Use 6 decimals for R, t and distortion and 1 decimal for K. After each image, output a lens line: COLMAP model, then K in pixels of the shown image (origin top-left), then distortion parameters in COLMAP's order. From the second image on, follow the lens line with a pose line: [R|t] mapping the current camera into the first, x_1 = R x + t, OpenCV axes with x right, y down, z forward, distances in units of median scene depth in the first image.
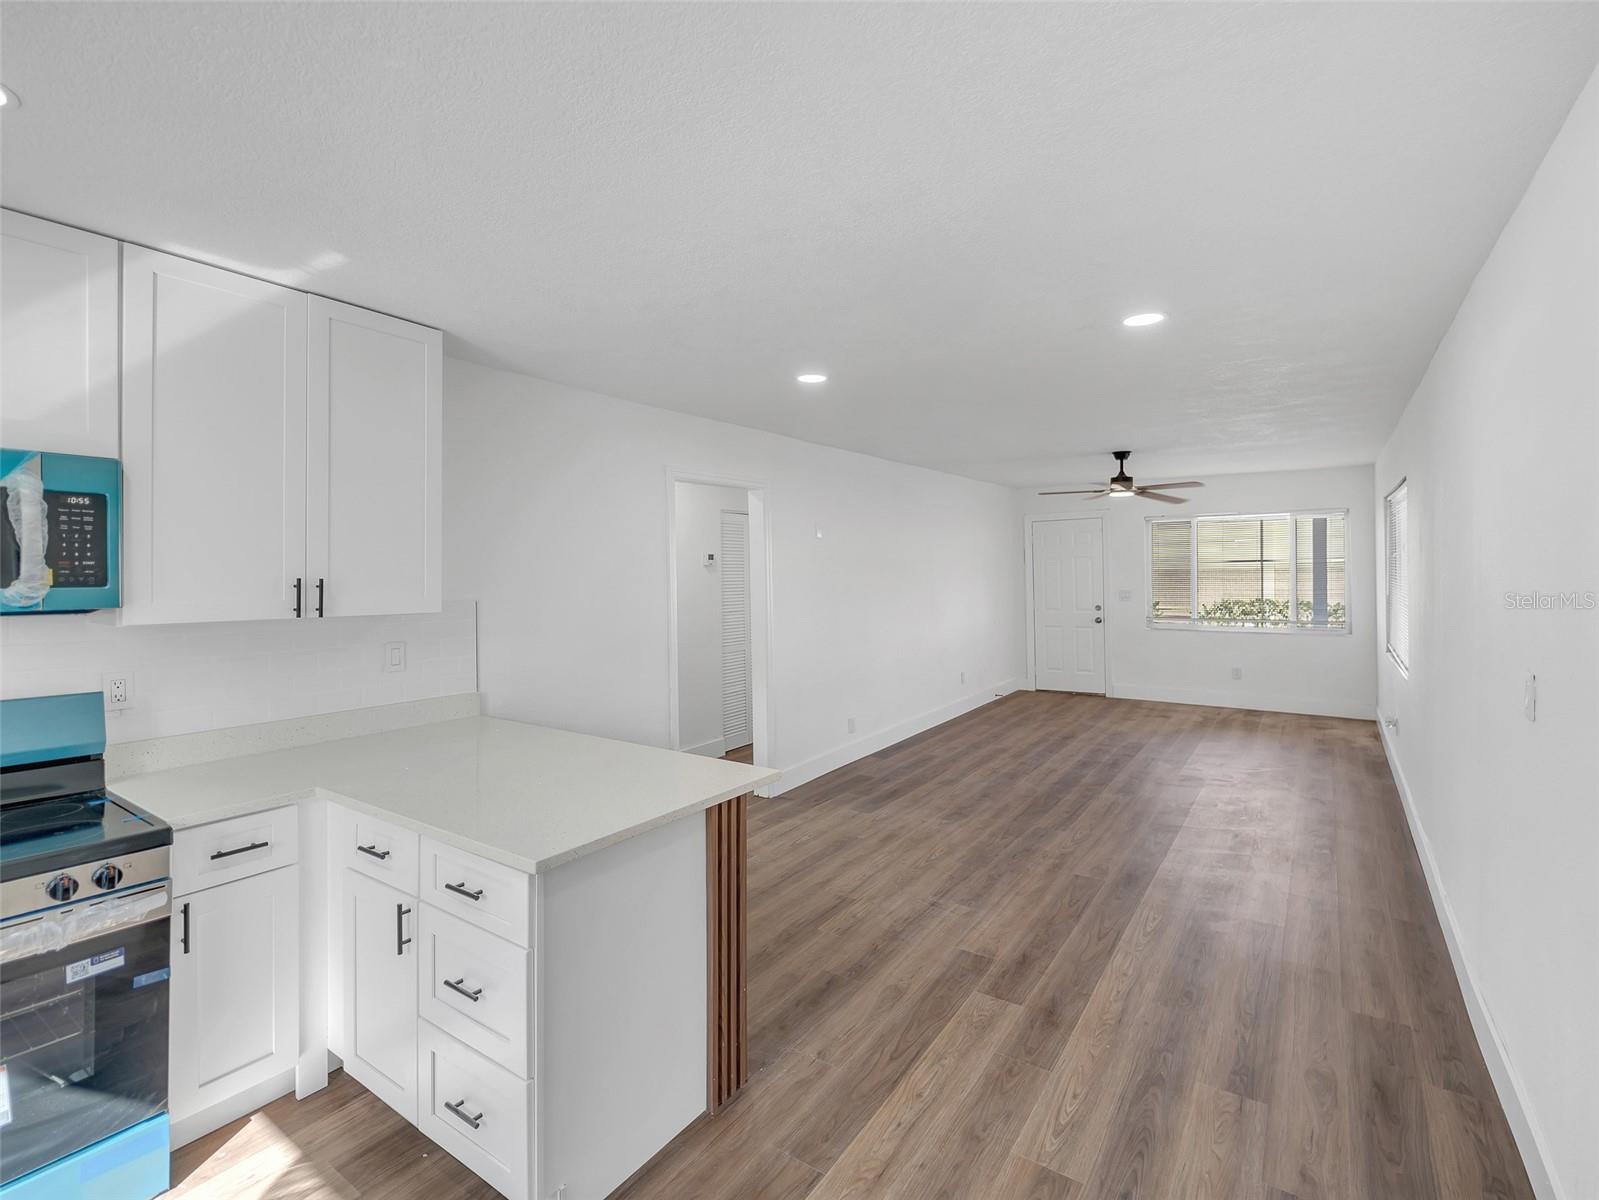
lens RADIAL K [[746.3, 0, 801.0], [0, 746.3, 575.8], [0, 0, 1]] dist [-0.000687, -0.000774]
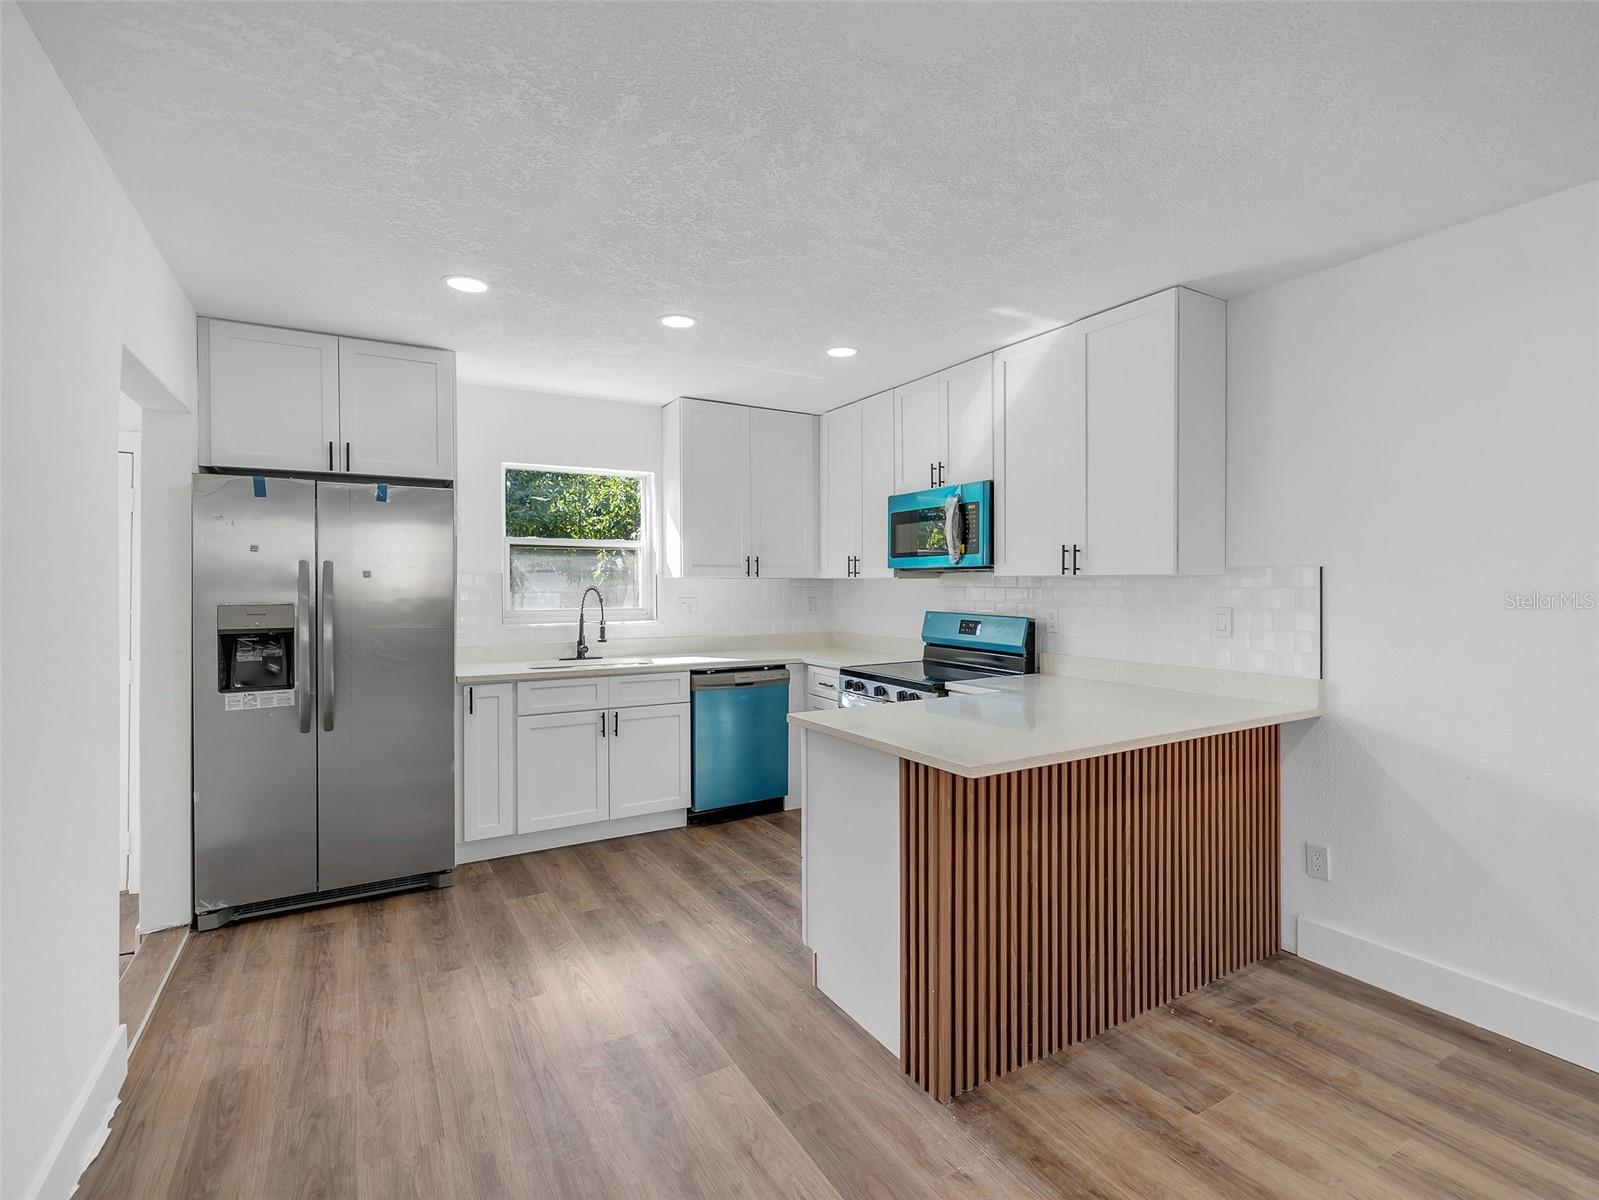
lens RADIAL K [[746.3, 0, 801.0], [0, 746.3, 575.8], [0, 0, 1]] dist [-0.000687, -0.000774]
pose [[-0.415156, 0.003296, -0.909744, 0.875009], [0.006240, 0.999980, 0.000775, 0.066307], [0.909729, -0.005355, -0.415168, 1.357786]]
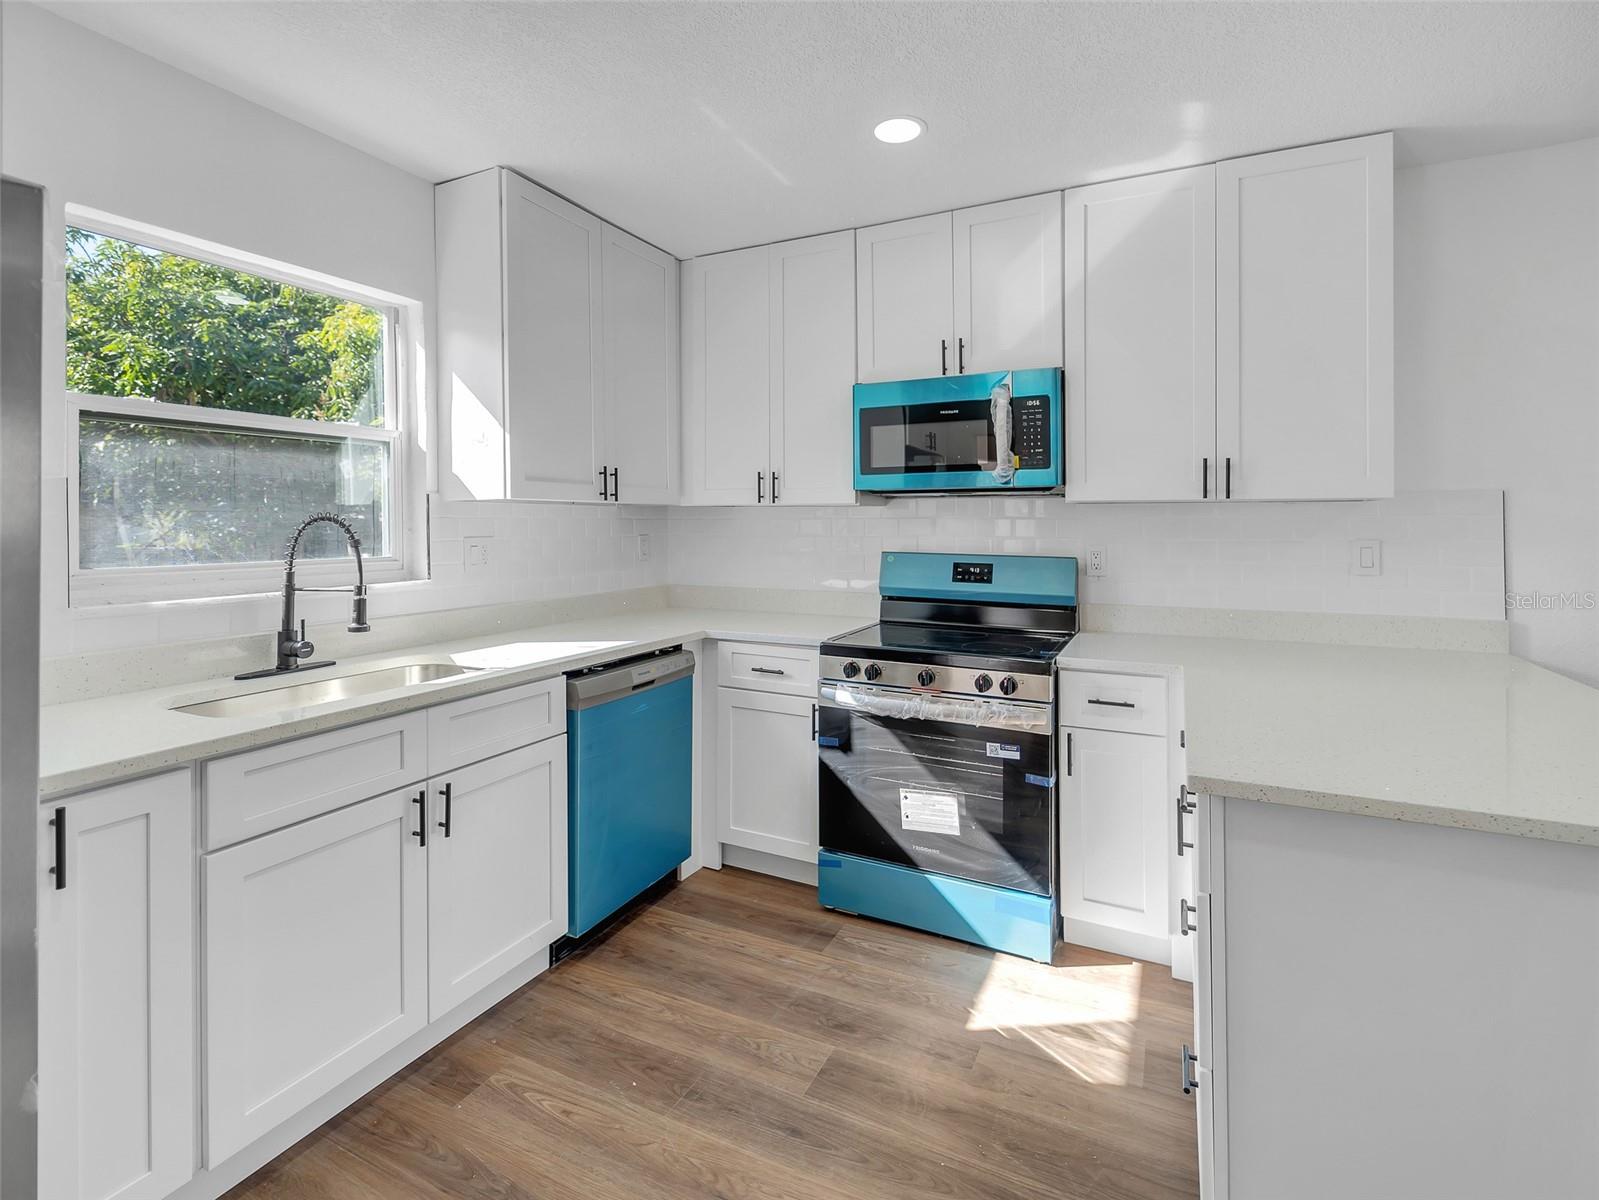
lens RADIAL K [[744.4, 0, 799.2], [0, 744.4, 514.2], [0, 0, 1]] dist [0.000601, -0.000155]
pose [[0.155953, -0.000600, -0.987764, 0.256908], [-0.001958, 0.999998, -0.000917, 0.096262], [0.987763, 0.002077, 0.155952, 0.389734]]
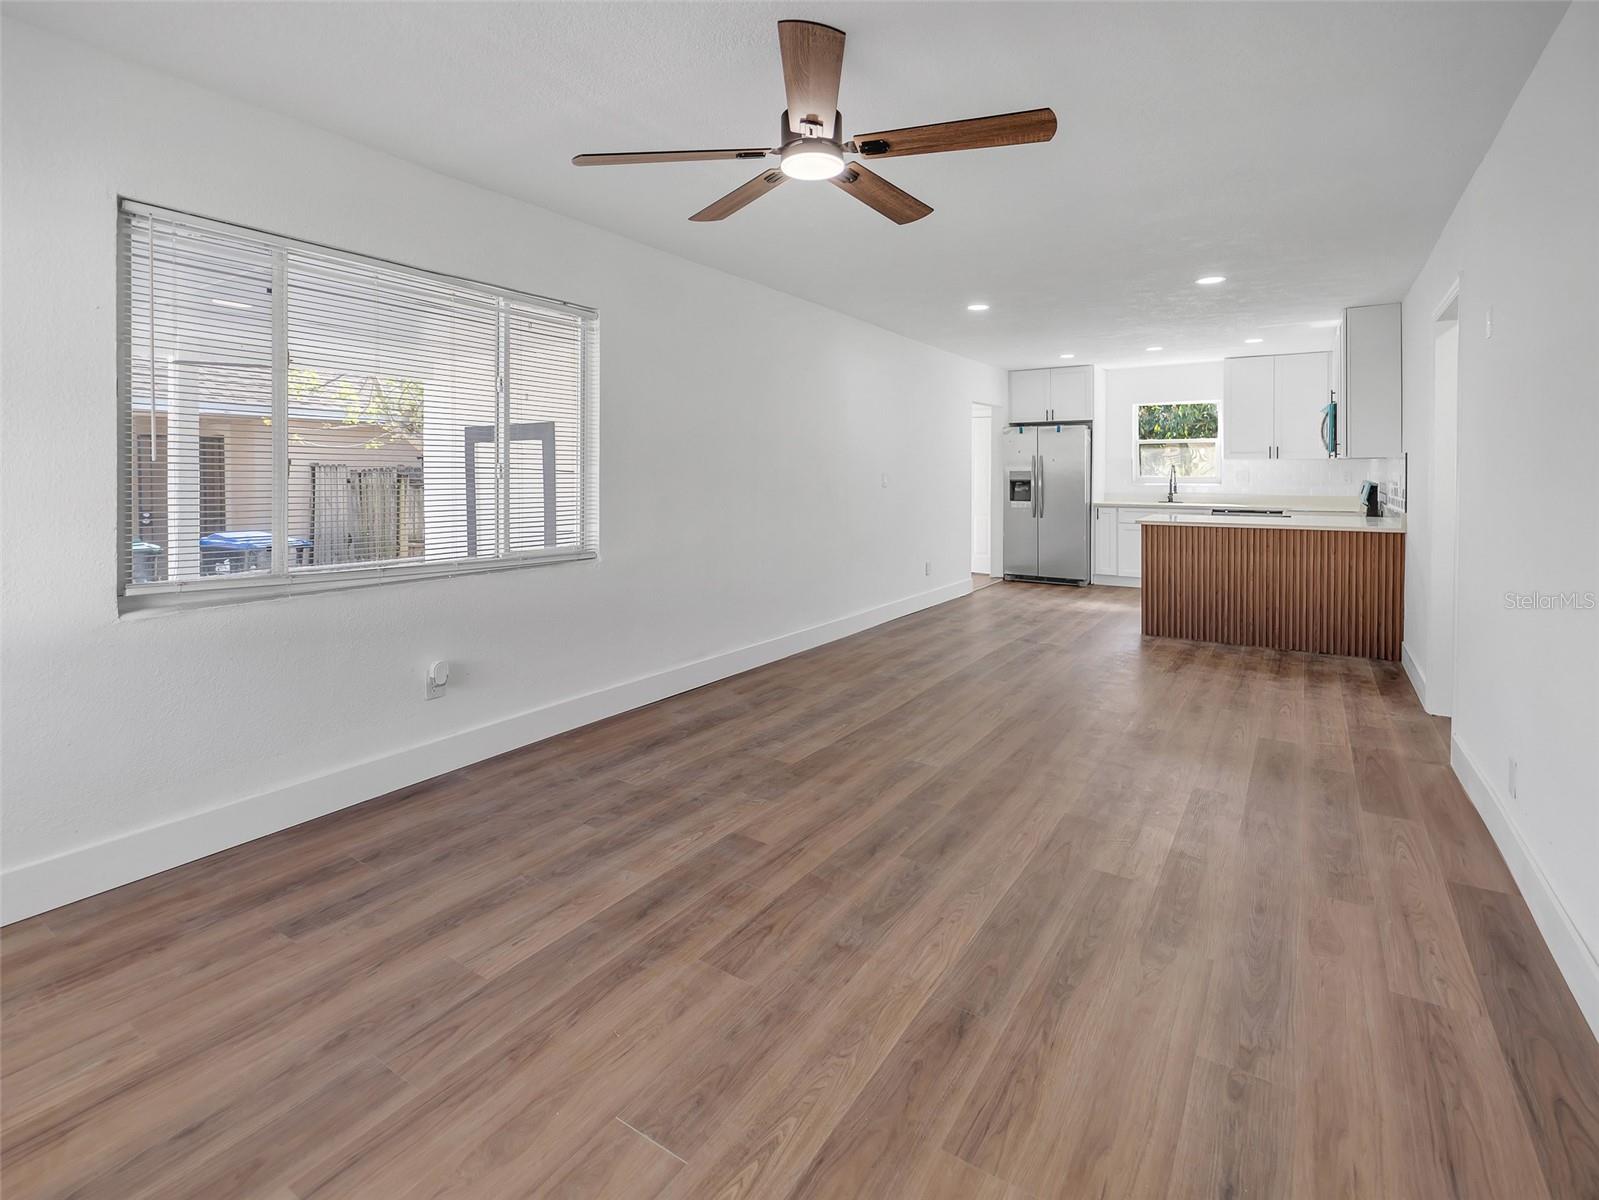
lens RADIAL K [[746.3, 0, 801.0], [0, 746.3, 575.8], [0, 0, 1]] dist [-0.000687, -0.000774]
pose [[-0.999694, 0.020076, -0.014431, 1.314798], [0.017765, 0.989198, 0.145505, 0.065593], [0.017196, 0.145204, -0.989252, 4.058819]]
